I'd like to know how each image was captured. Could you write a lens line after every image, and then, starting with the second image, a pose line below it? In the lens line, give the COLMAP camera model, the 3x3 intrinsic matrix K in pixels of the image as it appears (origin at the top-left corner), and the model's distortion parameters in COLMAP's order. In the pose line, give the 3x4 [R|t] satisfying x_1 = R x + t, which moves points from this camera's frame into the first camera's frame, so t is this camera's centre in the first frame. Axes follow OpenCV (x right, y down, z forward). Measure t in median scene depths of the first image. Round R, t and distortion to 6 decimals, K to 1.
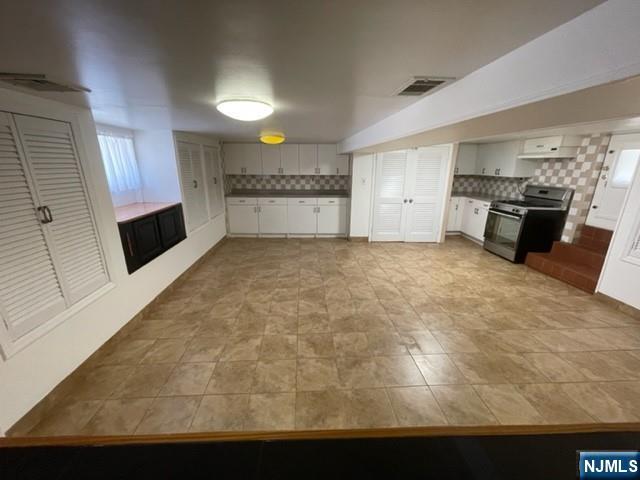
lens RADIAL K [[256.7, 0, 320.0], [0, 256.7, 240.0], [0, 0, 1]] dist [-0.000093, -0.000020]
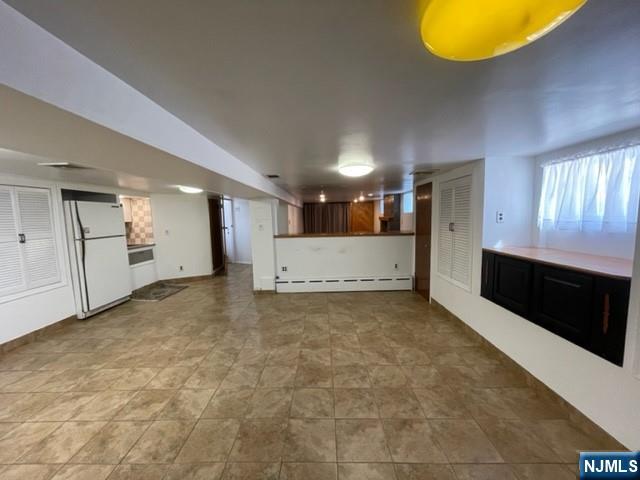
lens RADIAL K [[256.7, 0, 320.0], [0, 256.7, 240.0], [0, 0, 1]] dist [-0.000093, -0.000020]
pose [[-0.997044, 0.010315, 0.076137, -0.115219], [0.038421, 0.925082, 0.377818, -0.442521], [-0.066536, 0.379627, -0.922744, 1.637995]]
